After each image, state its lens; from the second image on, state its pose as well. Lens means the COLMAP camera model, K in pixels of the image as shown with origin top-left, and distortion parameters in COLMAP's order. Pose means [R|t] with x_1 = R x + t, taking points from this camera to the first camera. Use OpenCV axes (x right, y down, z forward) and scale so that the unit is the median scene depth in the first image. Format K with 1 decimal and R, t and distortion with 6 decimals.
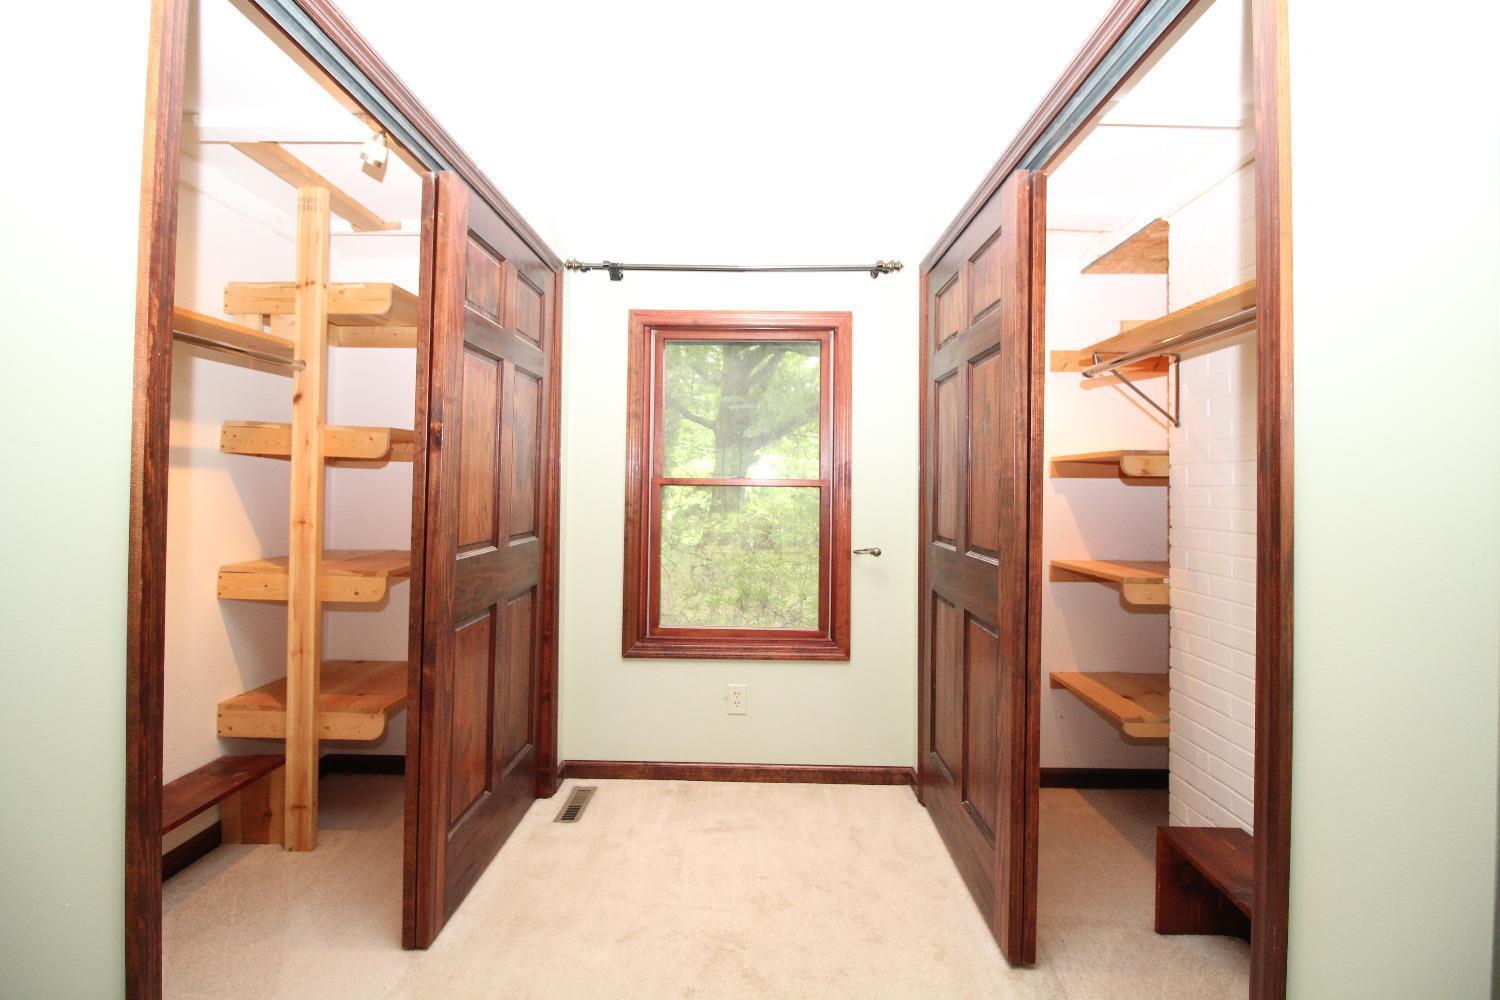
lens RADIAL K [[695.6, 0, 750.6], [0, 695.6, 479.7], [0, 0, 1]] dist [-0.018769, -0.000208]
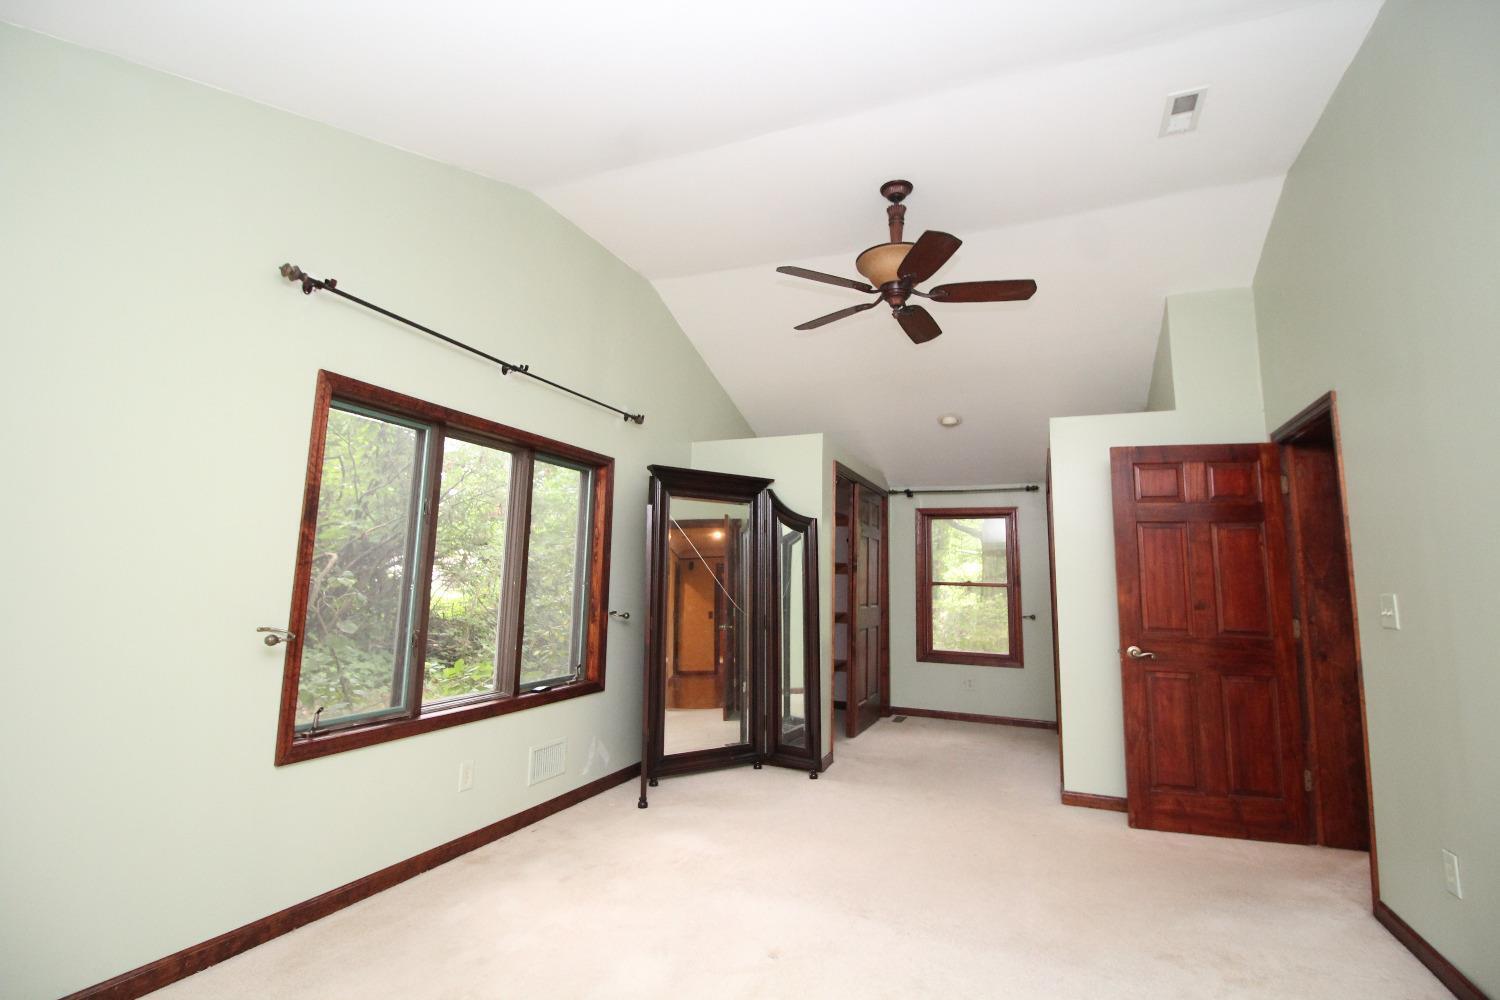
lens RADIAL K [[695.6, 0, 750.6], [0, 695.6, 479.7], [0, 0, 1]] dist [-0.018769, -0.000208]
pose [[0.927356, -0.046930, -0.371226, 0.182440], [-0.007516, 0.989567, -0.143875, -0.002382], [0.374106, 0.136213, 0.917328, -1.372930]]
